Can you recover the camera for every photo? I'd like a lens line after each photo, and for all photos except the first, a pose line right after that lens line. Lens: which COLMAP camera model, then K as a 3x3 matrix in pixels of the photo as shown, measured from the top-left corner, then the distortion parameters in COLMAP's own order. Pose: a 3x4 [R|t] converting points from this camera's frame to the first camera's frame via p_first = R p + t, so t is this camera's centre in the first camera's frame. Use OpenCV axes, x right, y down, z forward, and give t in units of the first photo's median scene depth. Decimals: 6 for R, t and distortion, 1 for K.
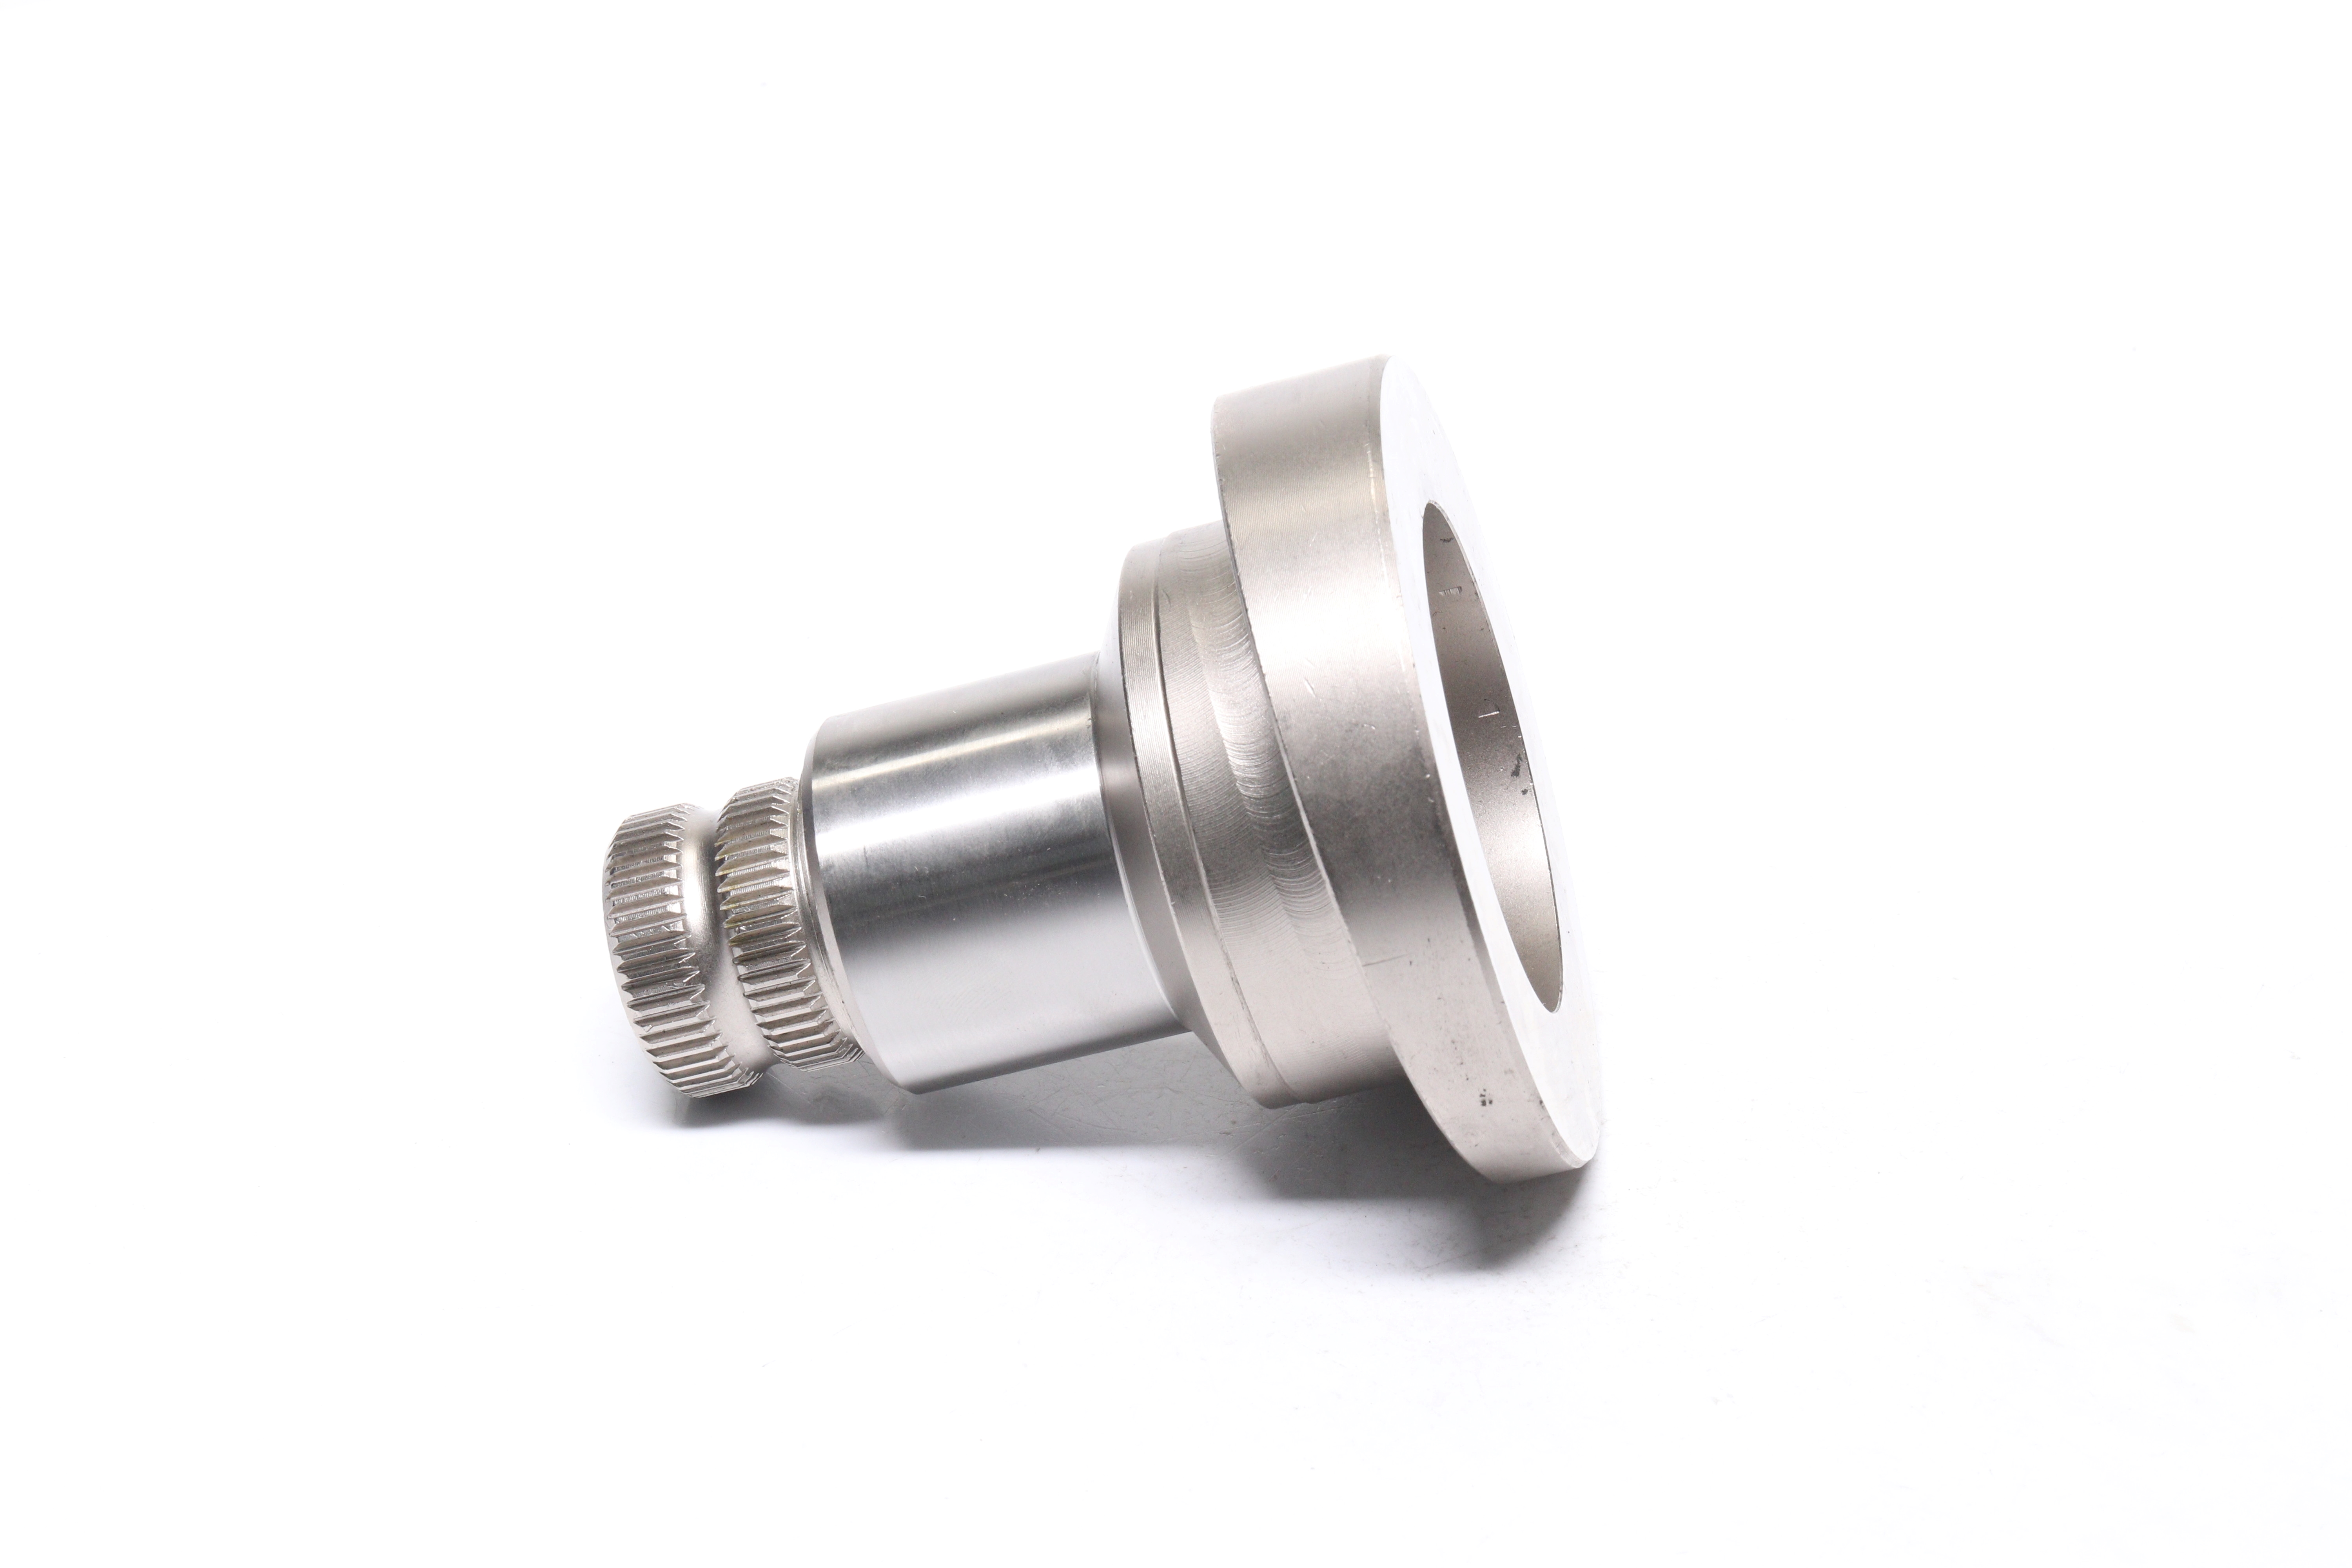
lens RADIAL K [[5481.7, 0, 1176.0], [0, 5481.7, 783.8], [0, 0, 1]] dist [0.008953, 0.000000]
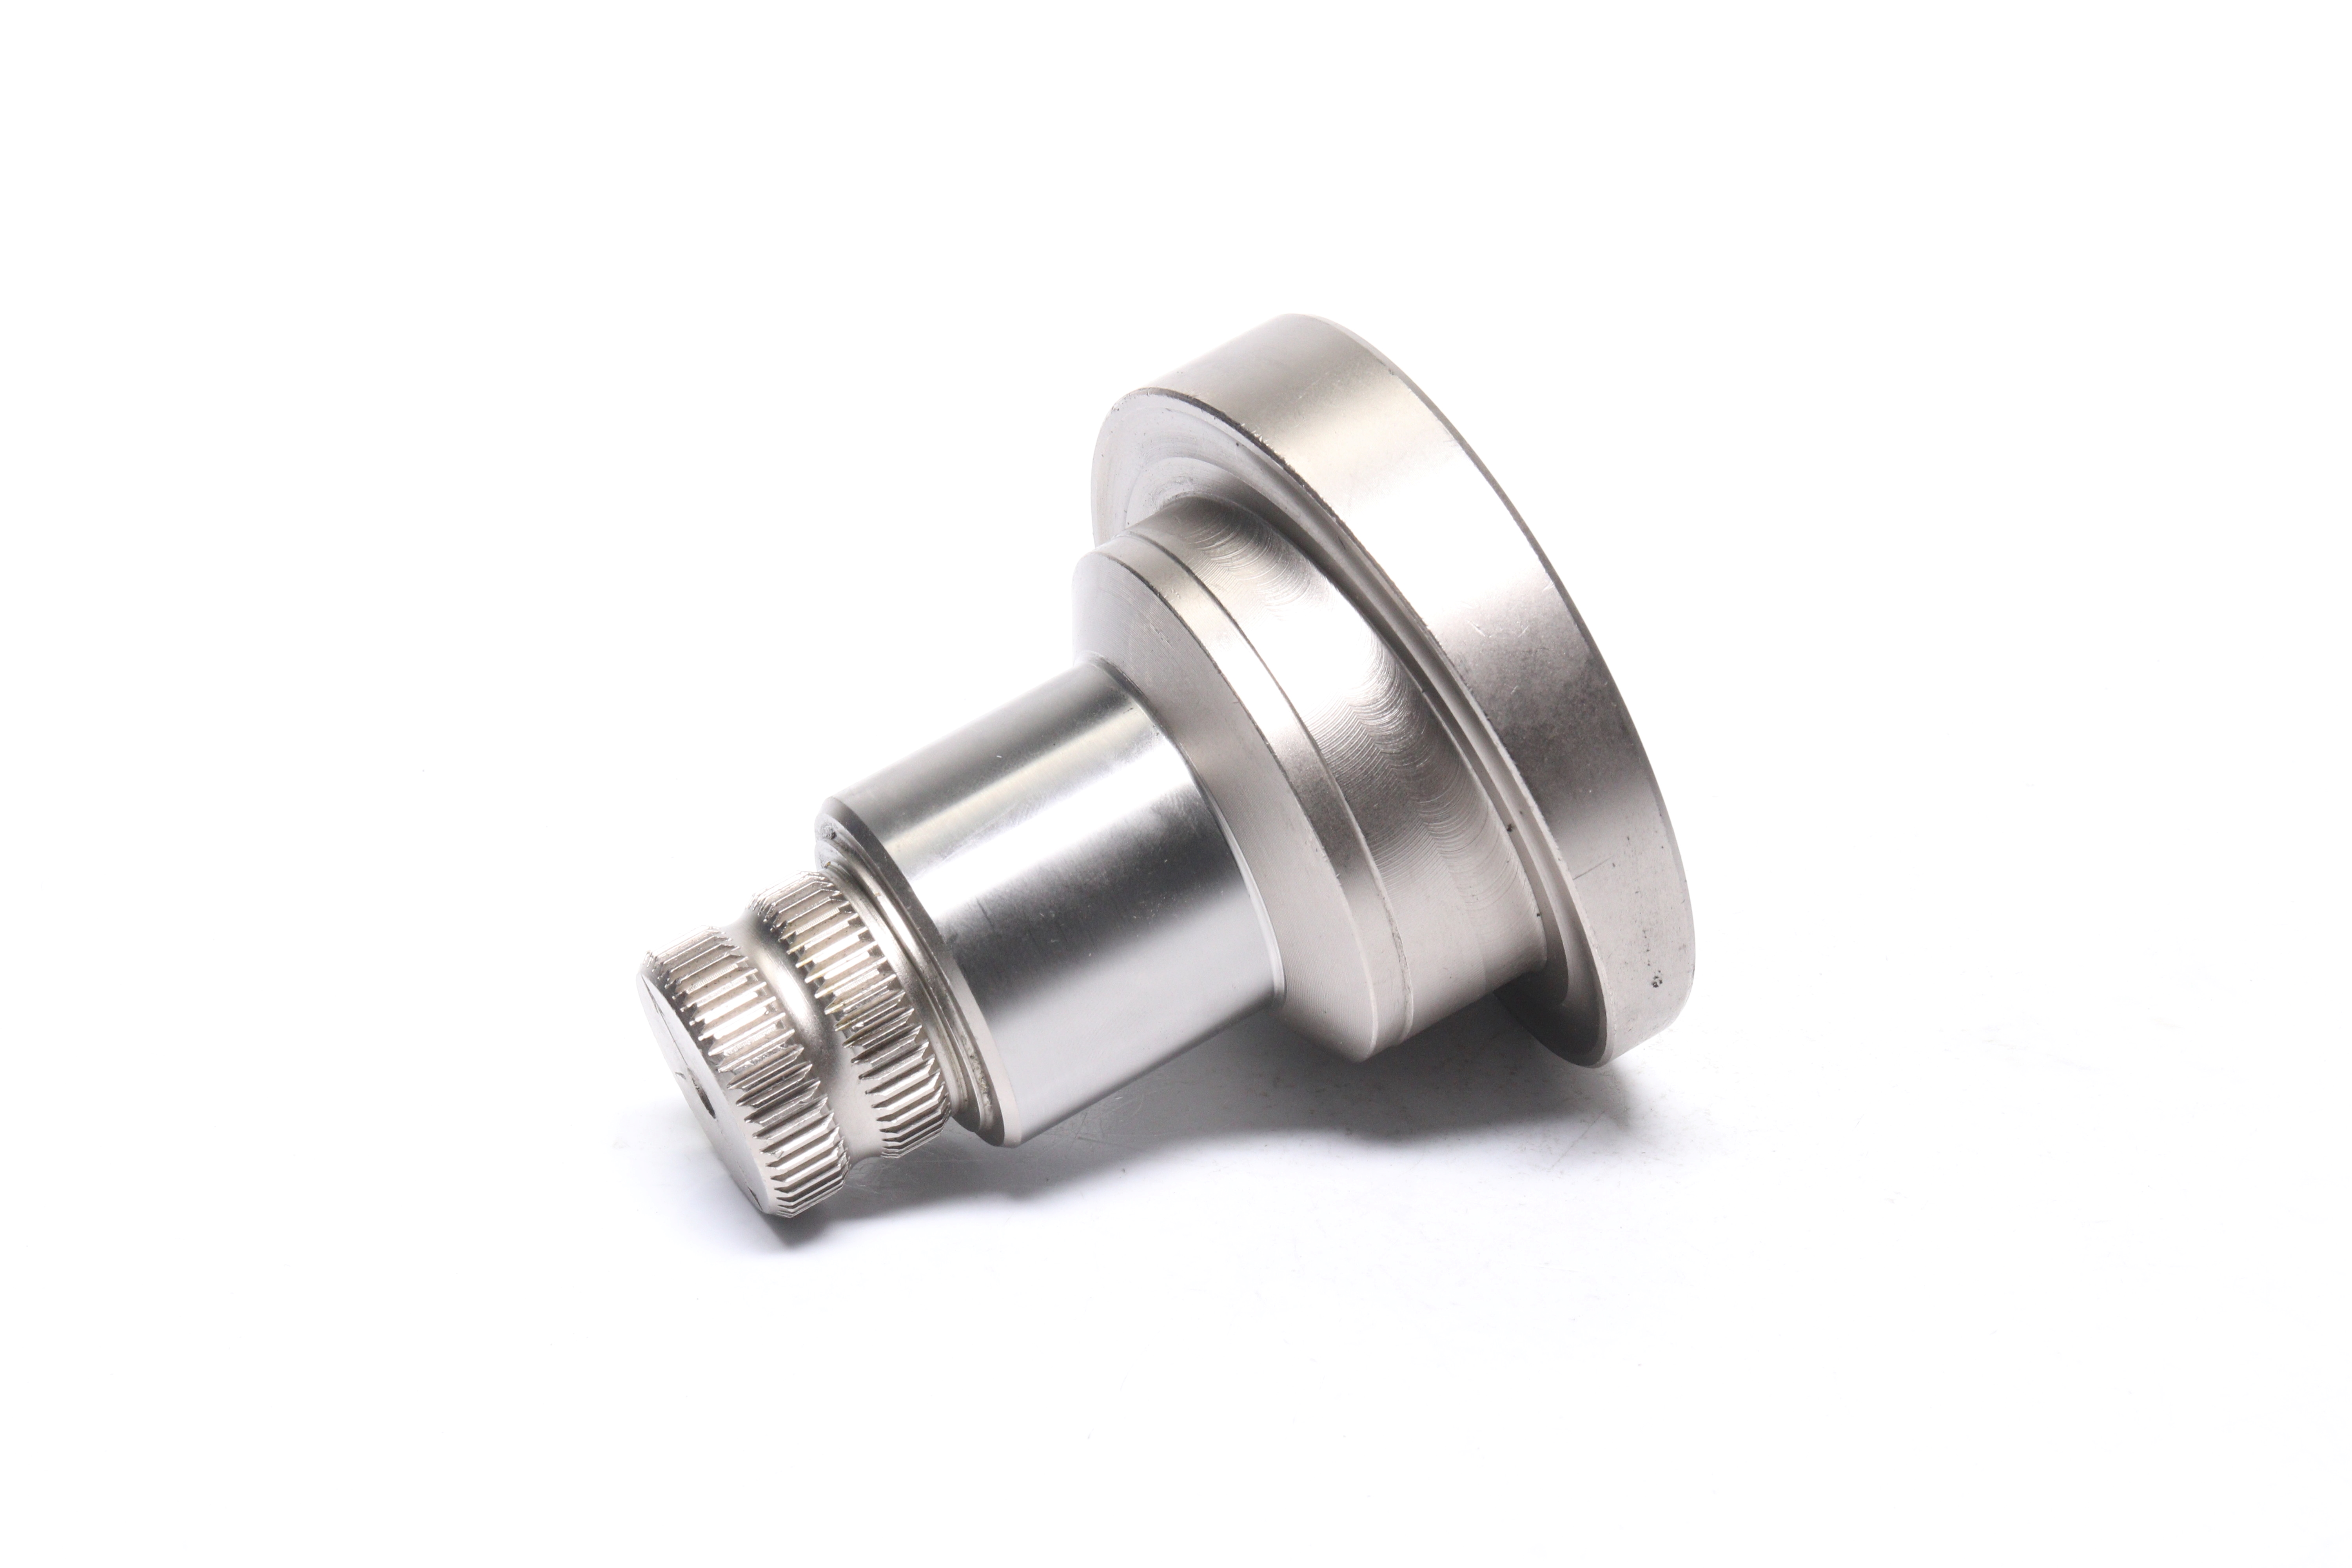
lens RADIAL K [[5481.7, 0, 1176.0], [0, 5481.7, 784.1], [0, 0, 1]] dist [0.008953, 0.000000]
pose [[0.854016, -0.238325, 0.462448, -0.497419], [0.238517, 0.969340, 0.059078, -0.062271], [-0.462349, 0.059848, 0.884676, 0.121016]]
